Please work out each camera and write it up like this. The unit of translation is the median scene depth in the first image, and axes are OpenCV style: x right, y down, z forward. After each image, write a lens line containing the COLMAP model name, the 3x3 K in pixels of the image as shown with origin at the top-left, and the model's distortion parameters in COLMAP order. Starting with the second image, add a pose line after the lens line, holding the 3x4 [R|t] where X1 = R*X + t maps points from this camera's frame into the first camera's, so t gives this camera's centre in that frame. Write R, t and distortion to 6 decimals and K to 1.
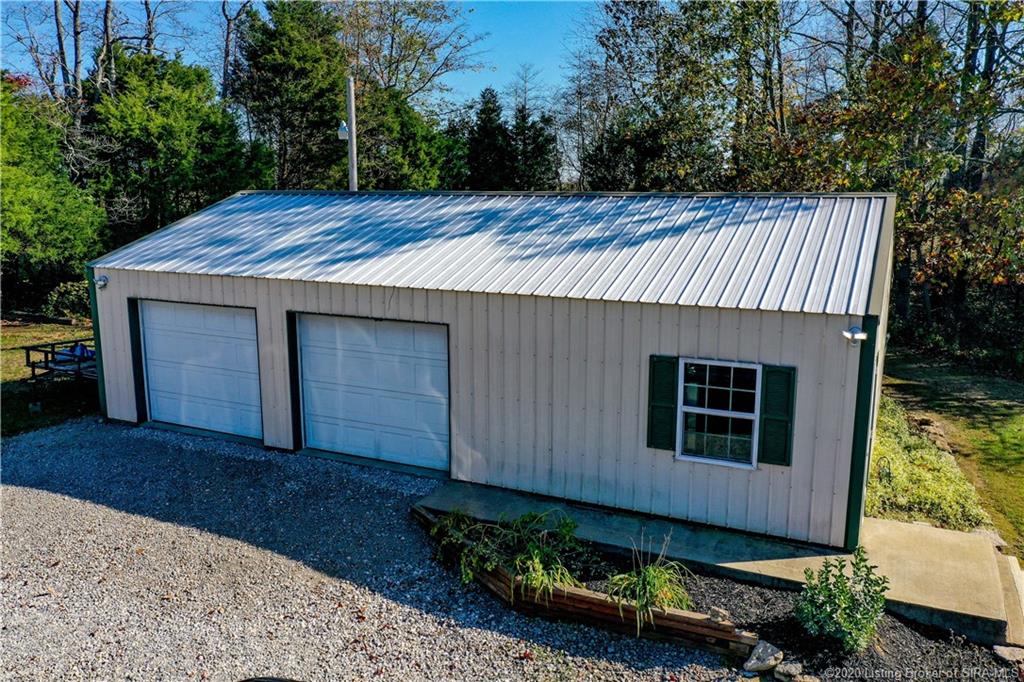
lens RADIAL K [[784.9, 0, 512.0], [0, 784.9, 341.0], [0, 0, 1]] dist [0.008077, -0.008138]
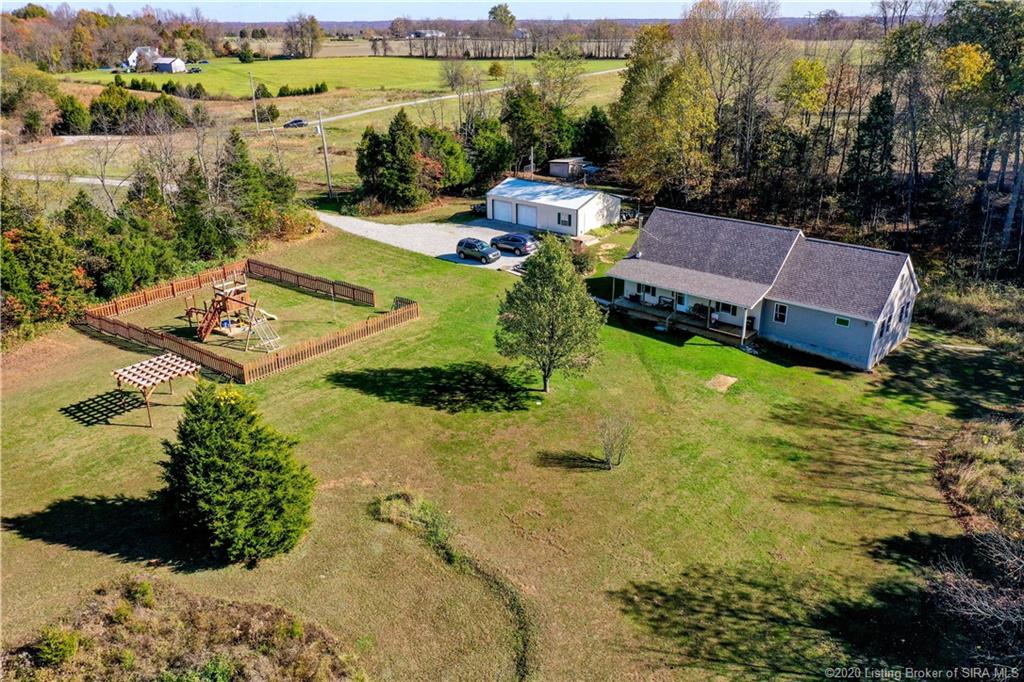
lens RADIAL K [[784.9, 0, 512.0], [0, 784.9, 341.0], [0, 0, 1]] dist [0.008077, -0.008138]
pose [[0.956991, 0.096842, -0.273478, 1.440652], [-0.042469, 0.979251, 0.198153, -0.188693], [0.286993, -0.178016, 0.941247, -4.892022]]
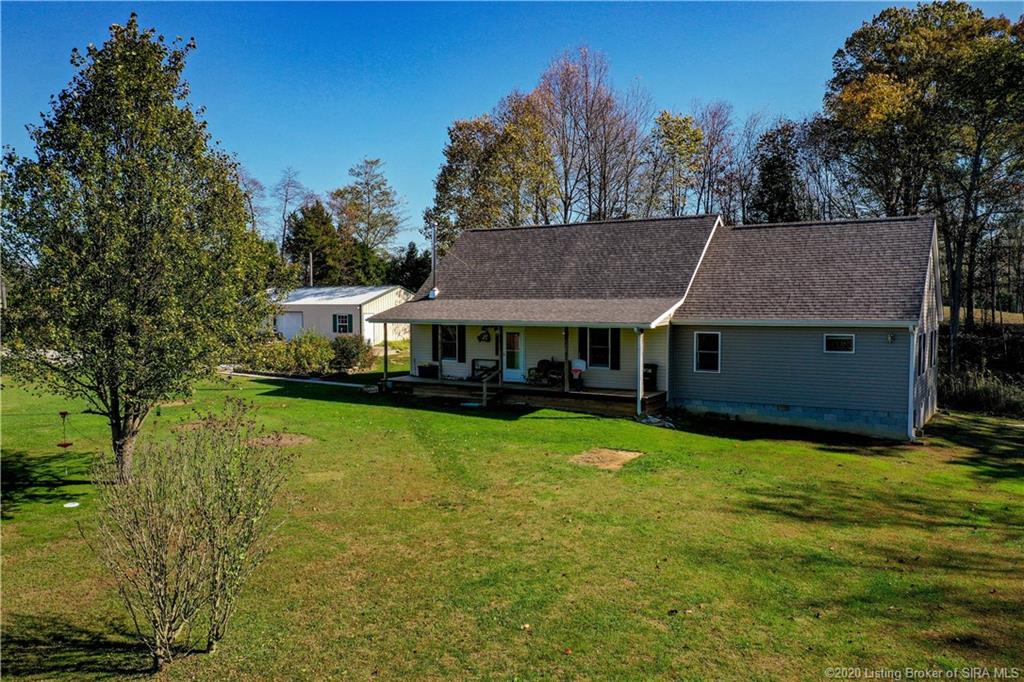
lens RADIAL K [[798.5, 0, 512.0], [0, 798.5, 341.0], [0, 0, 1]] dist [-0.003933, -0.000026]
pose [[0.992437, 0.003014, -0.122719, 1.402895], [-0.019966, 0.990350, -0.137147, 0.627379], [0.121121, 0.138560, 0.982920, -2.842179]]
